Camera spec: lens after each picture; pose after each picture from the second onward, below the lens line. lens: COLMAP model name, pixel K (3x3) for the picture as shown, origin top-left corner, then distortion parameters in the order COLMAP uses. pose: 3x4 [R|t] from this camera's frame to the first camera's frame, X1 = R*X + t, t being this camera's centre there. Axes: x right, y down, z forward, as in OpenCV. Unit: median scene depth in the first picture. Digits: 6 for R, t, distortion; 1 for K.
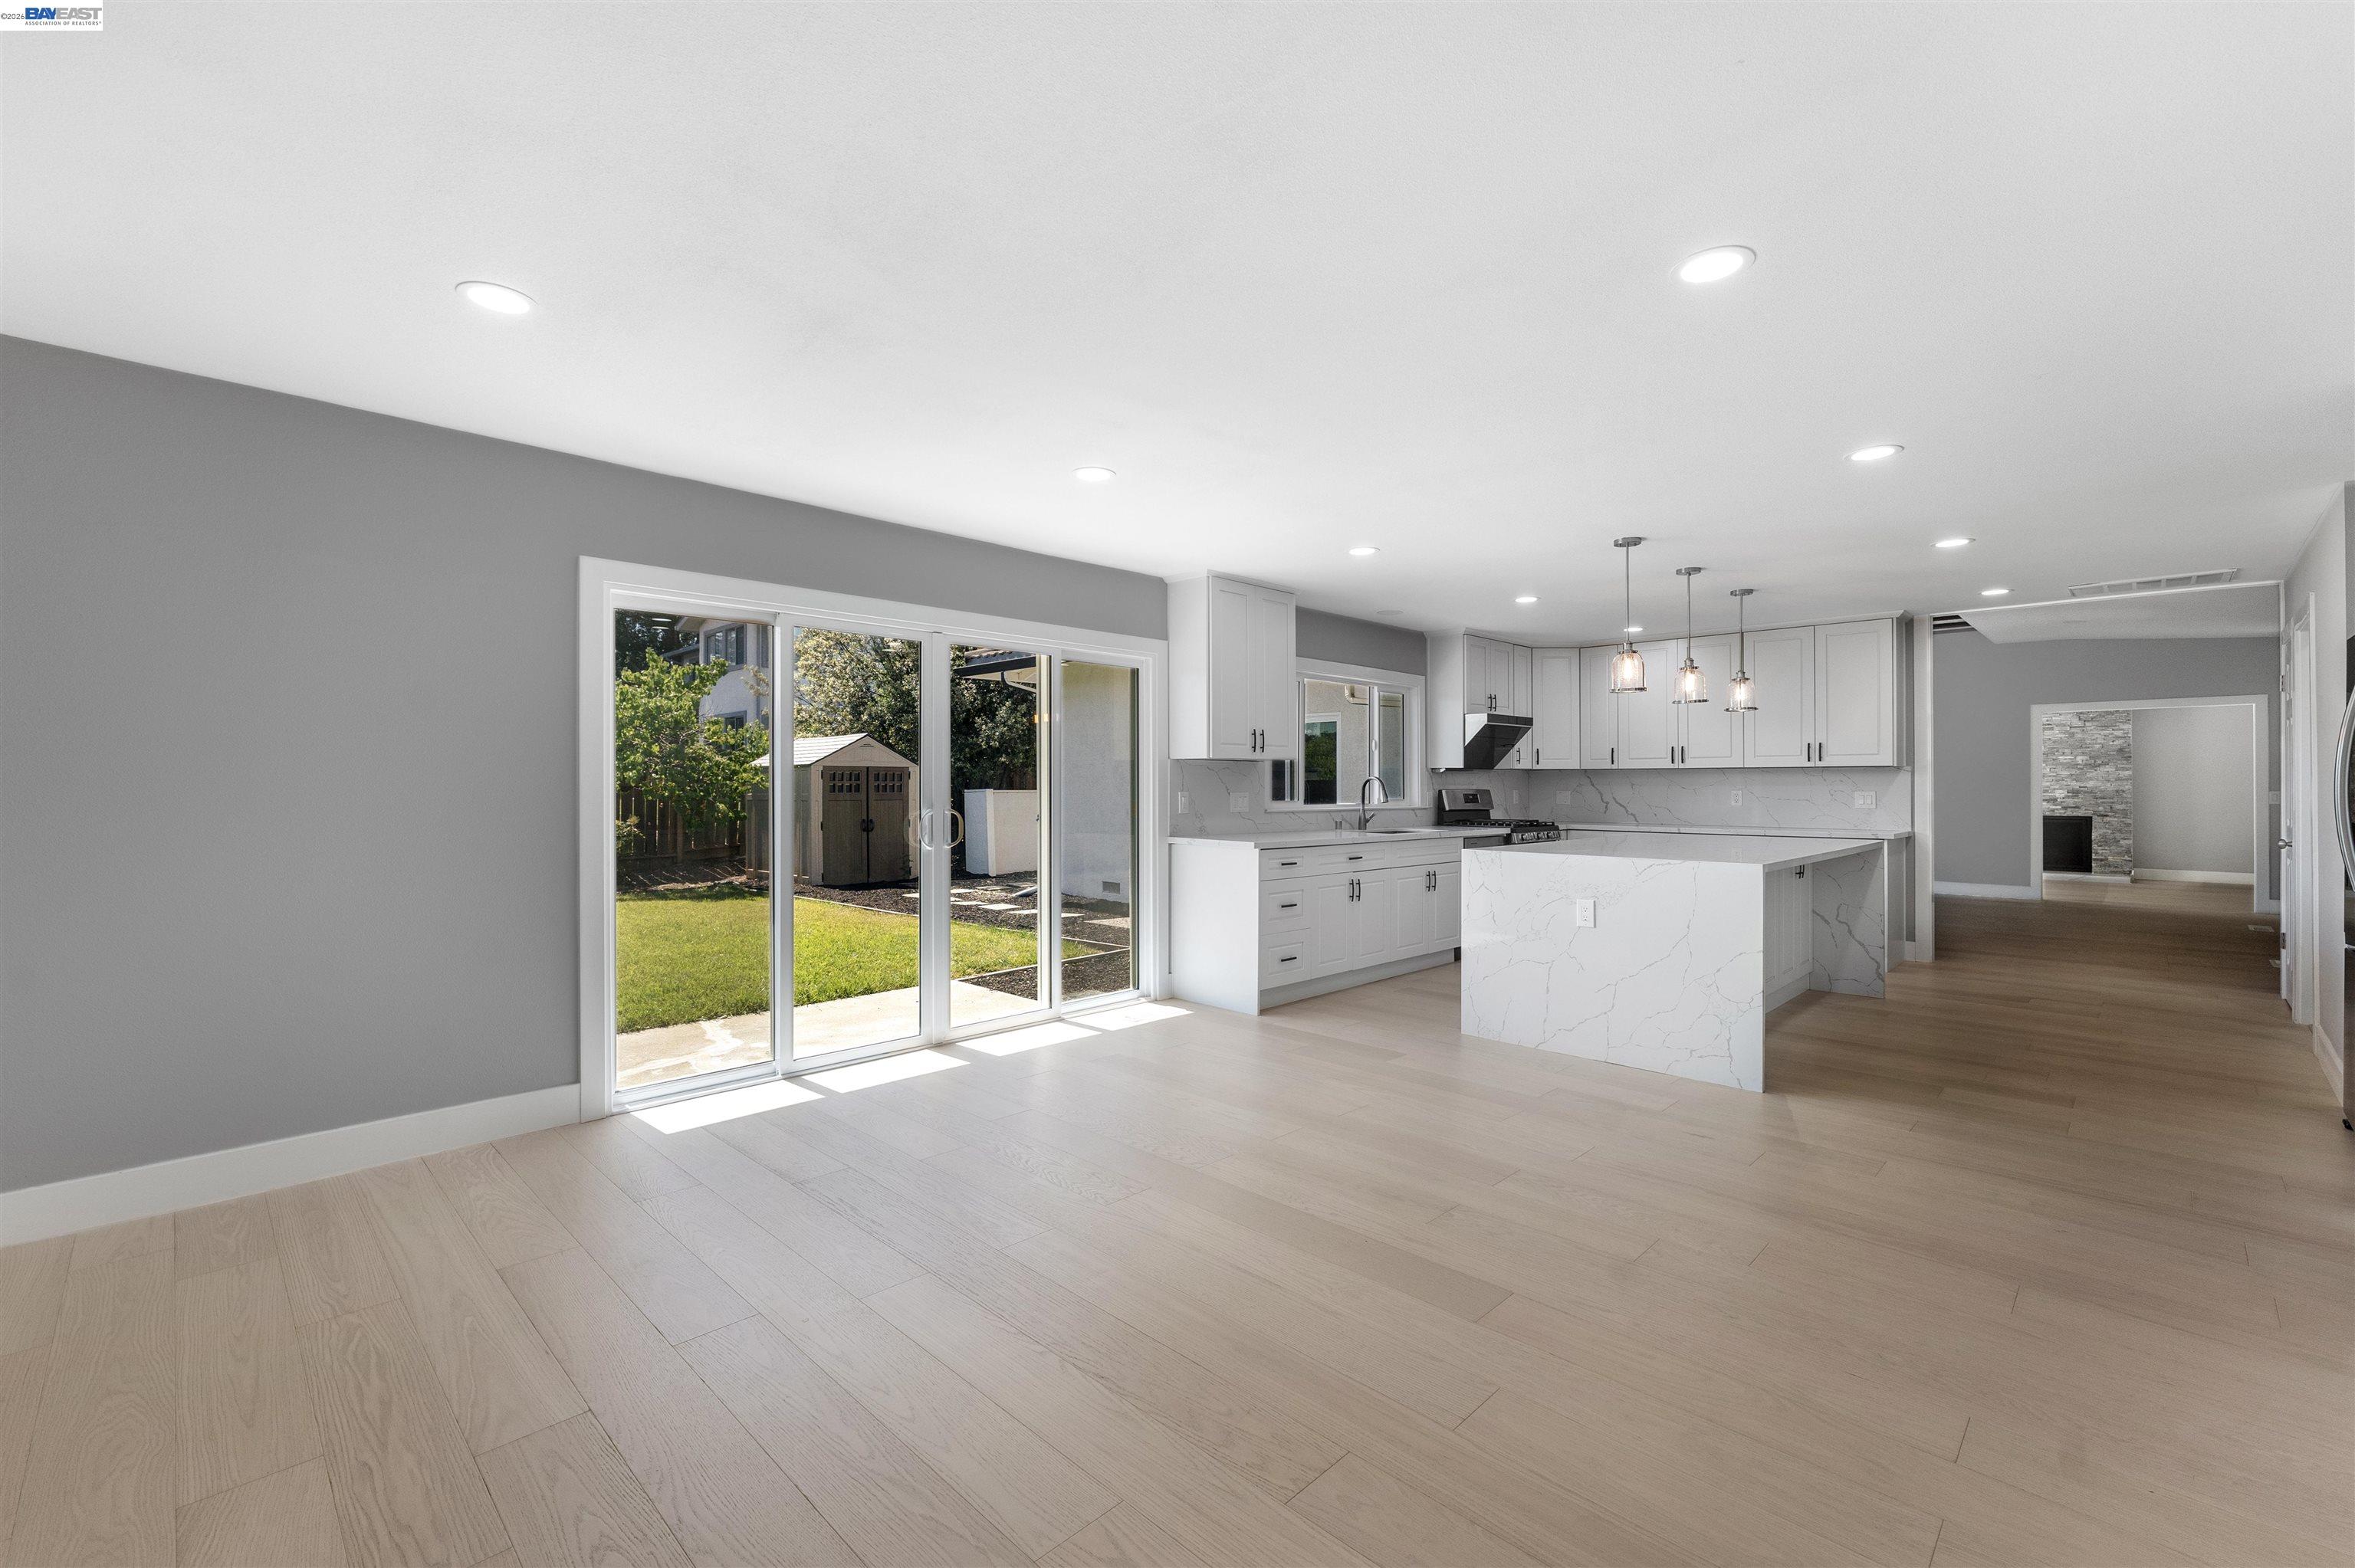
lens RADIAL K [[992.9, 0, 1165.6], [0, 992.9, 780.9], [0, 0, 1]] dist [-0.002470, -0.000397]
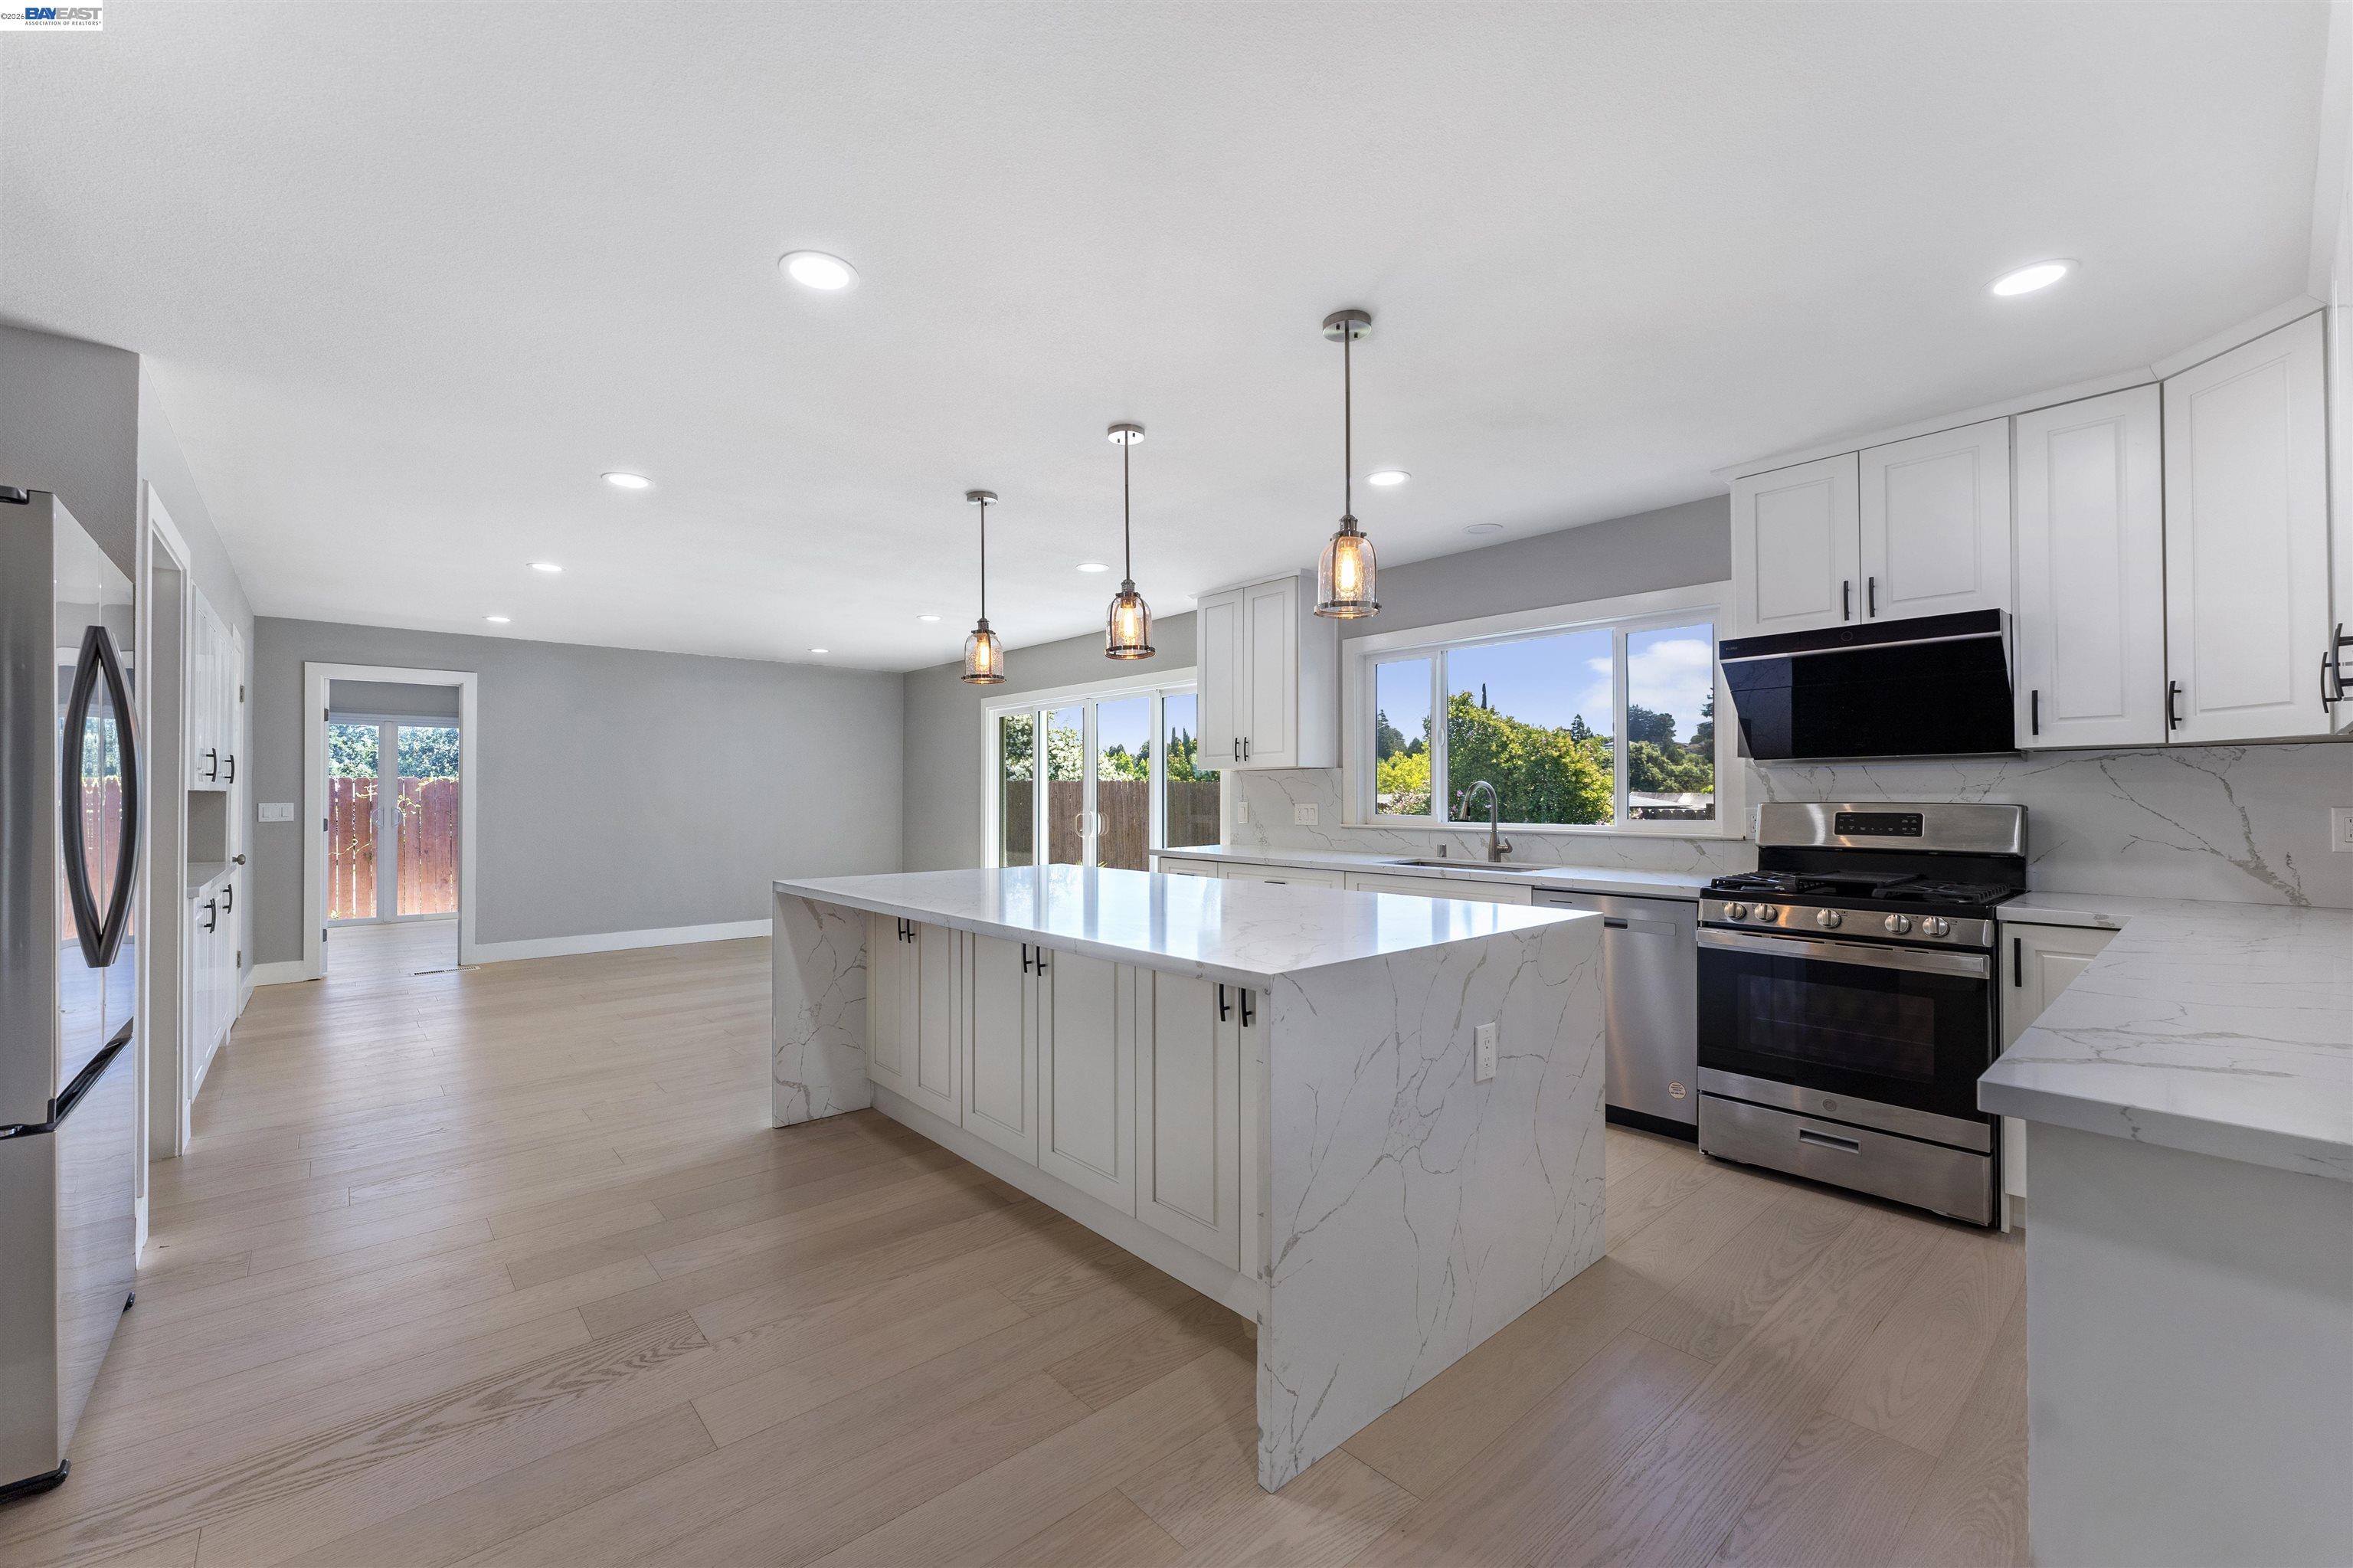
lens RADIAL K [[955.0, 0, 1161.9], [0, 955.0, 786.3], [0, 0, 1]] dist [-0.000349, 0.000069]
pose [[-0.068058, -0.011866, -0.997611, 0.728227], [0.005420, 0.999910, -0.012263, 0.004626], [0.997667, -0.006242, -0.067988, 0.704114]]
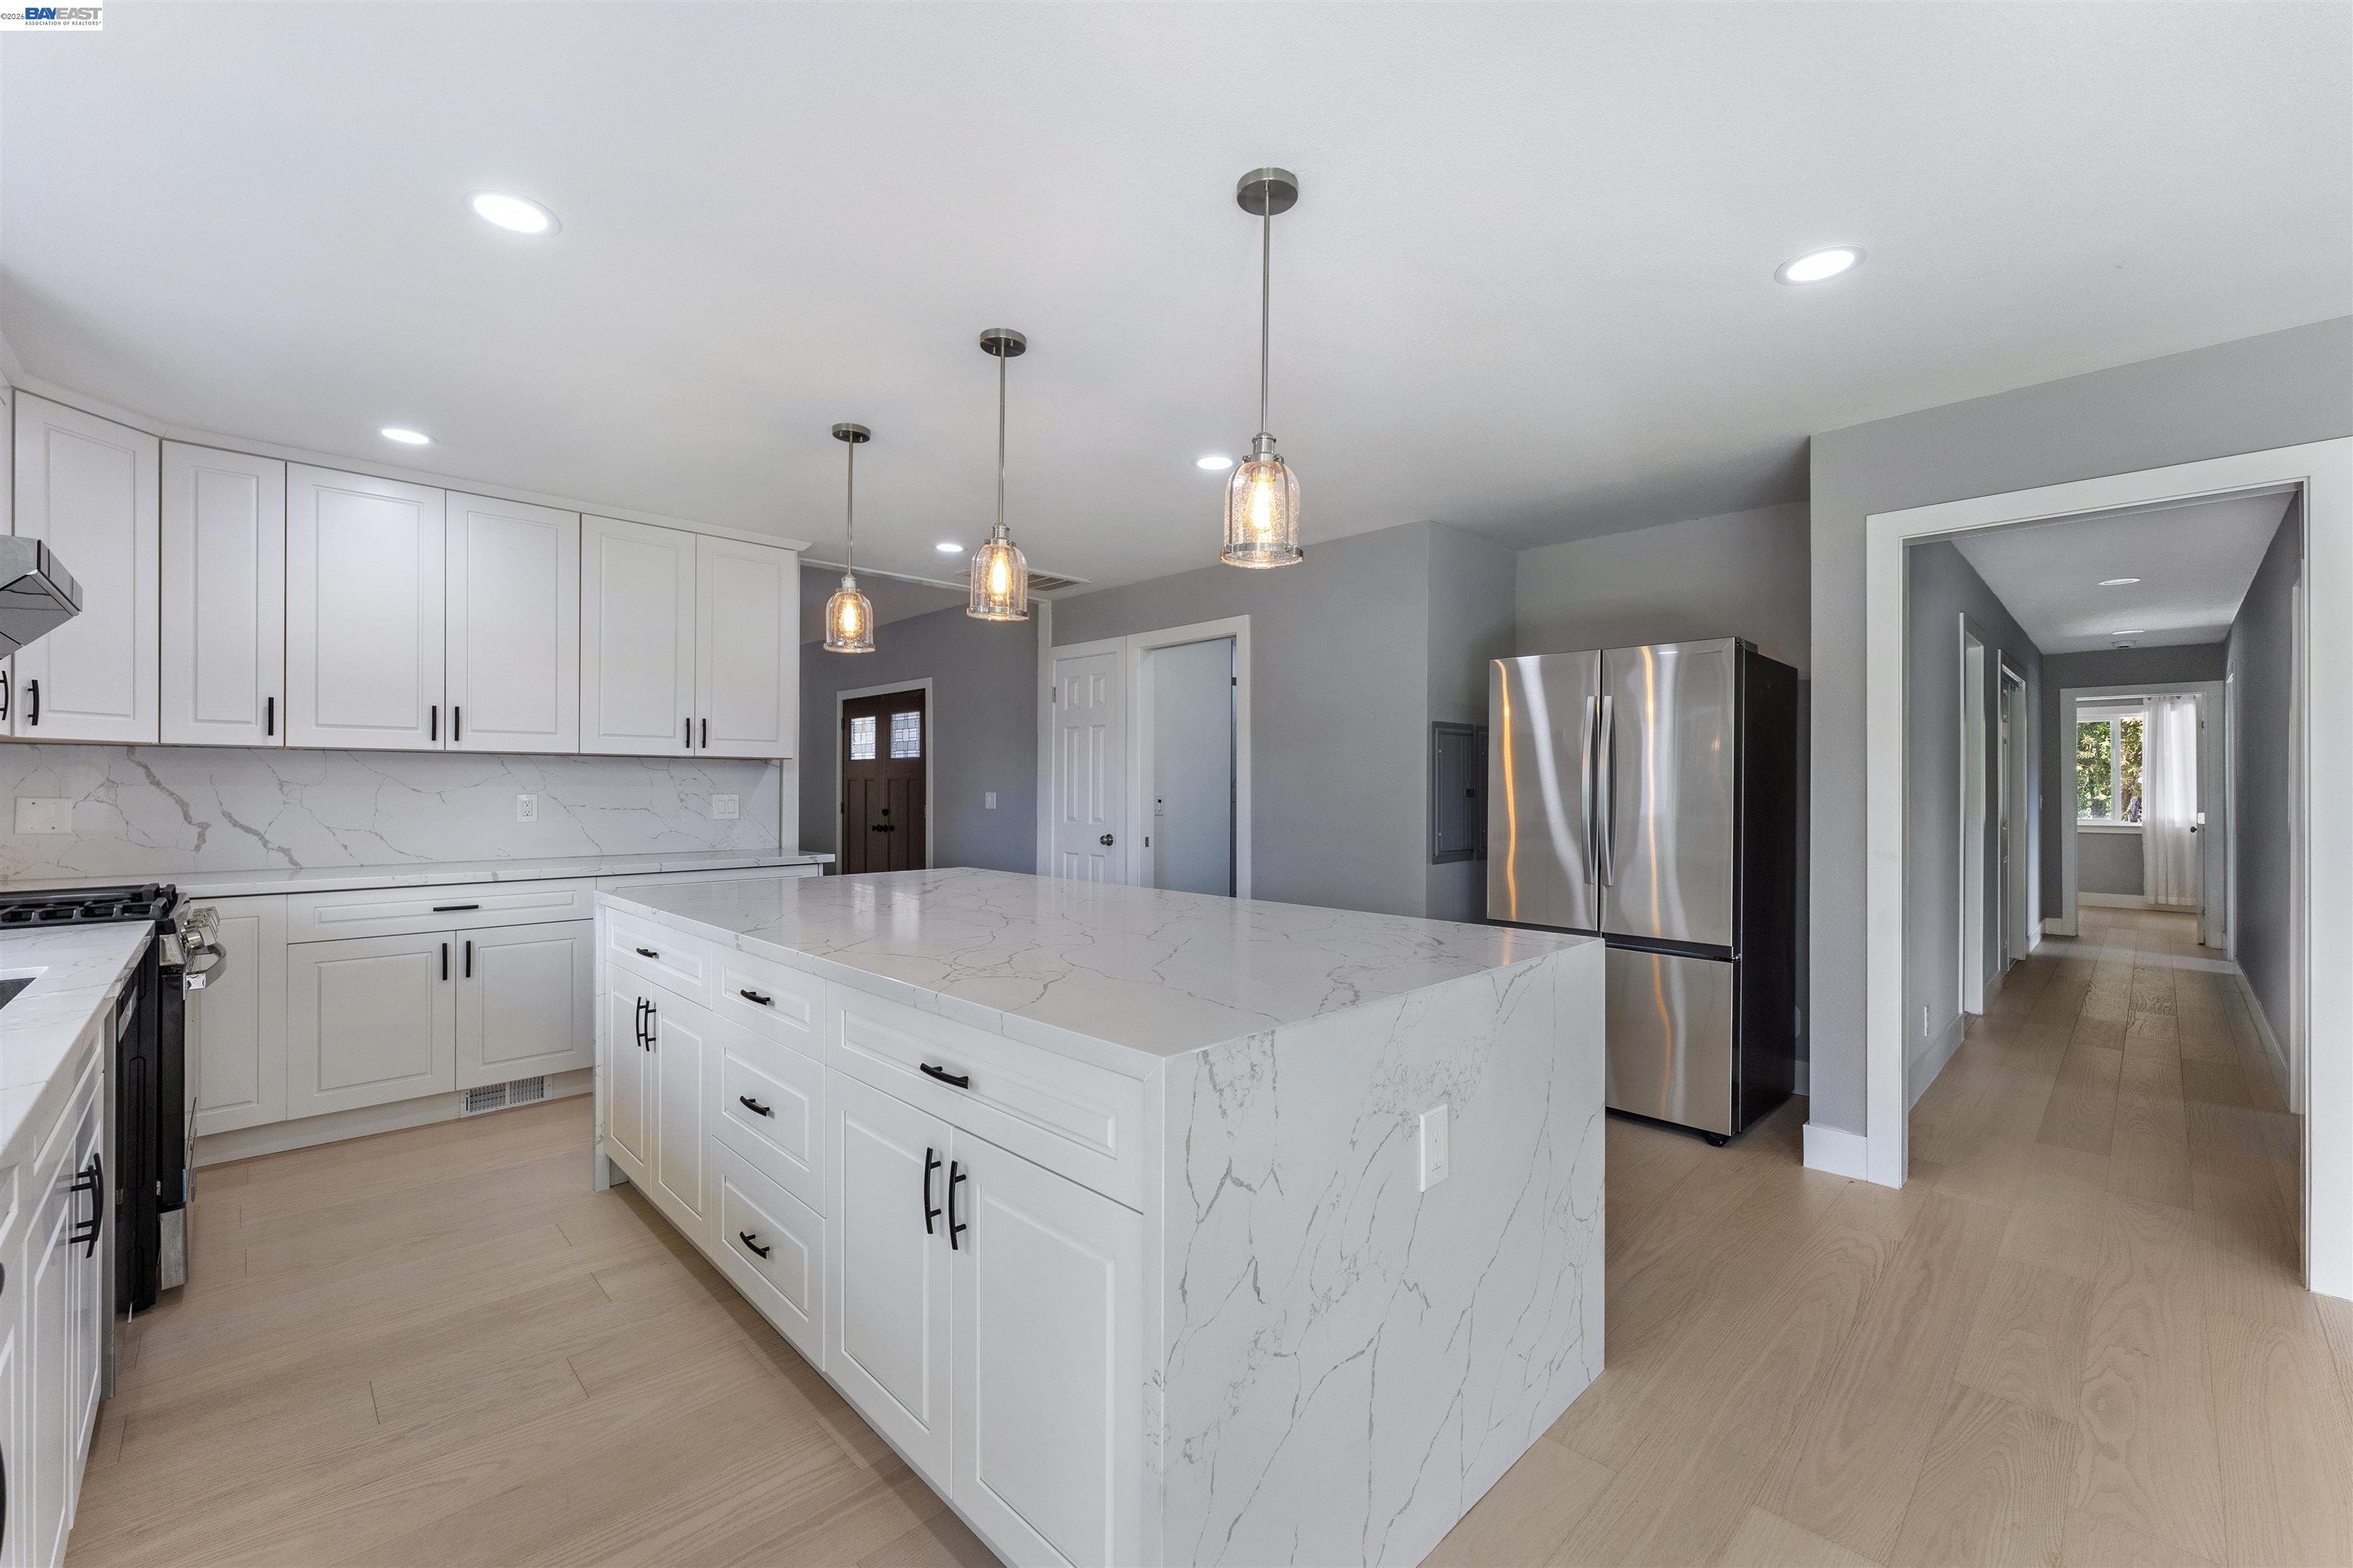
lens RADIAL K [[955.0, 0, 1161.9], [0, 955.0, 786.3], [0, 0, 1]] dist [-0.000349, 0.000069]
pose [[0.016629, 0.001315, 0.999861, 0.044139], [-0.006182, 0.999980, -0.001212, 0.003323], [-0.999843, -0.006161, 0.016637, 0.607669]]
